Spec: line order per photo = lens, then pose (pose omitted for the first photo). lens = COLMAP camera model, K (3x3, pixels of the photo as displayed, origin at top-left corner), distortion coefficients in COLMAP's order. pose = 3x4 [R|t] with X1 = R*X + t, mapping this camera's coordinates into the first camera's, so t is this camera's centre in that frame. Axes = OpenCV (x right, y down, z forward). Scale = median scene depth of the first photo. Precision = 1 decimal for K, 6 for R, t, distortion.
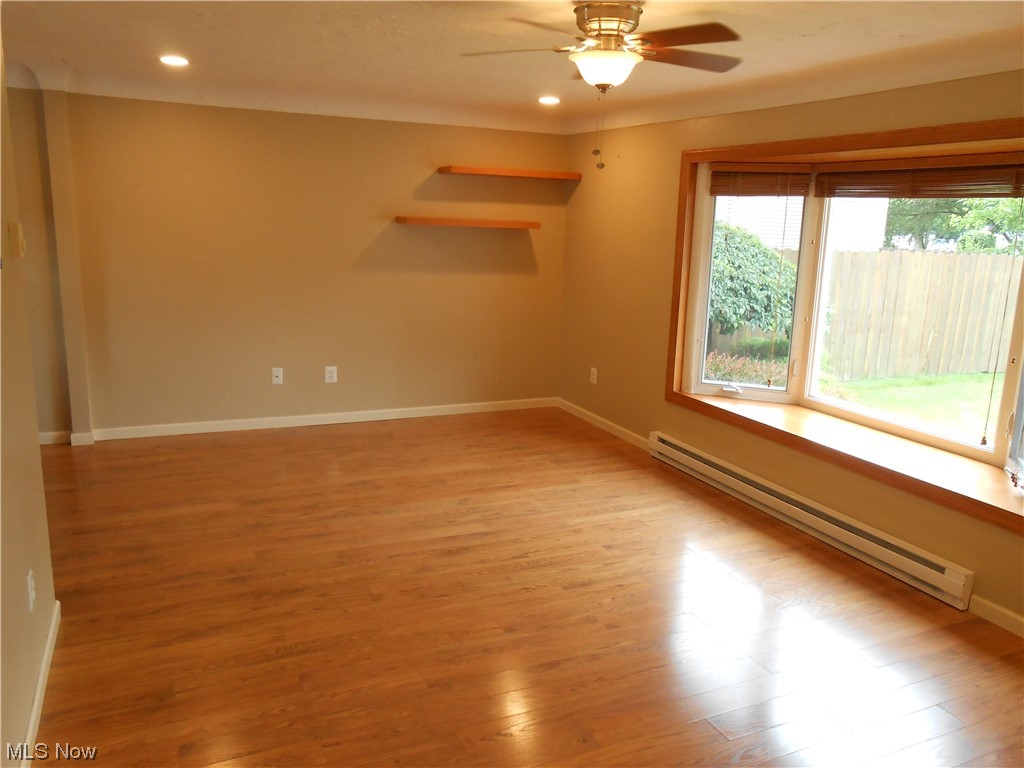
lens RADIAL K [[791.1, 0, 513.6], [0, 791.1, 386.4], [0, 0, 1]] dist [-0.045367, 0.050506]
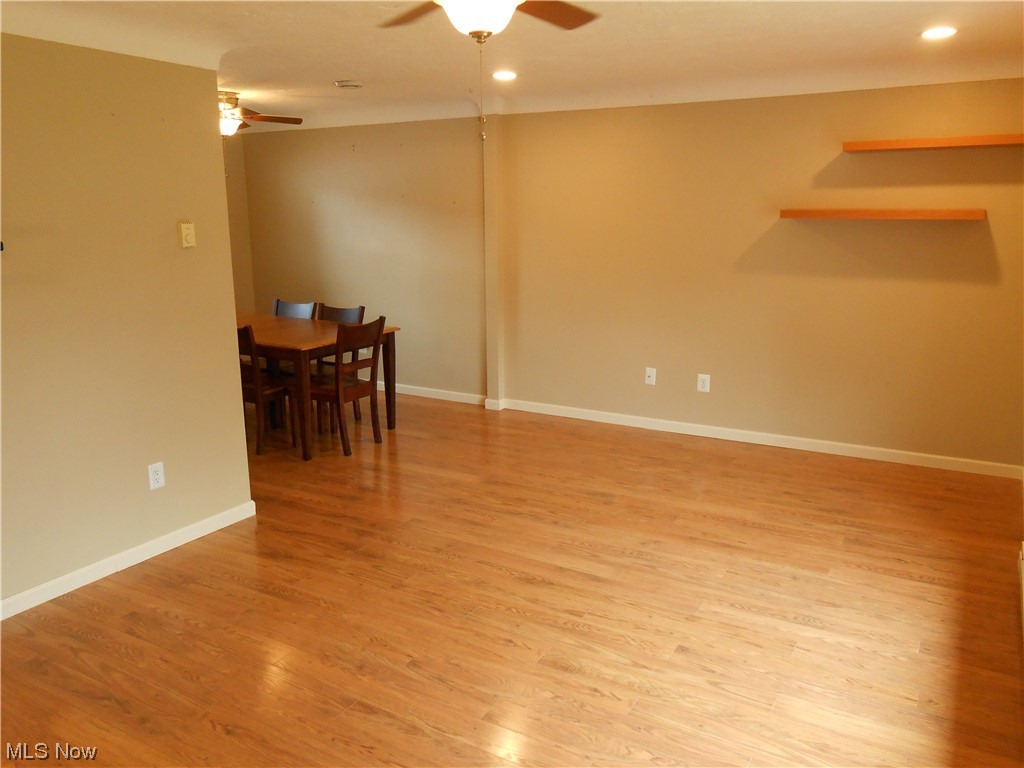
lens RADIAL K [[791.1, 0, 513.6], [0, 791.1, 386.4], [0, 0, 1]] dist [-0.045367, 0.050506]
pose [[0.569991, 0.142141, -0.809263, 0.537212], [-0.144763, 0.986889, 0.071379, -0.062032], [0.808798, 0.076466, 0.583094, 0.390892]]
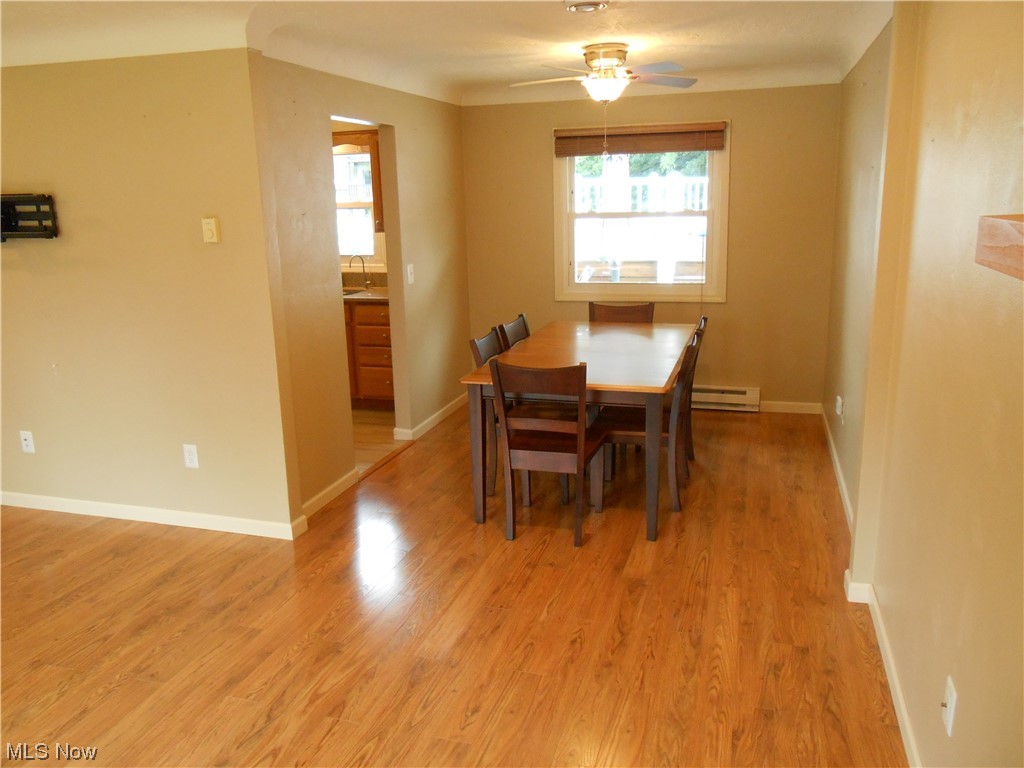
lens RADIAL K [[791.1, 0, 513.6], [0, 791.1, 386.4], [0, 0, 1]] dist [-0.045367, 0.050506]
pose [[-0.661385, 0.146180, -0.735664, 0.047492], [-0.162366, 0.929664, 0.330701, -0.282899], [0.732261, 0.338168, -0.591131, 1.361037]]
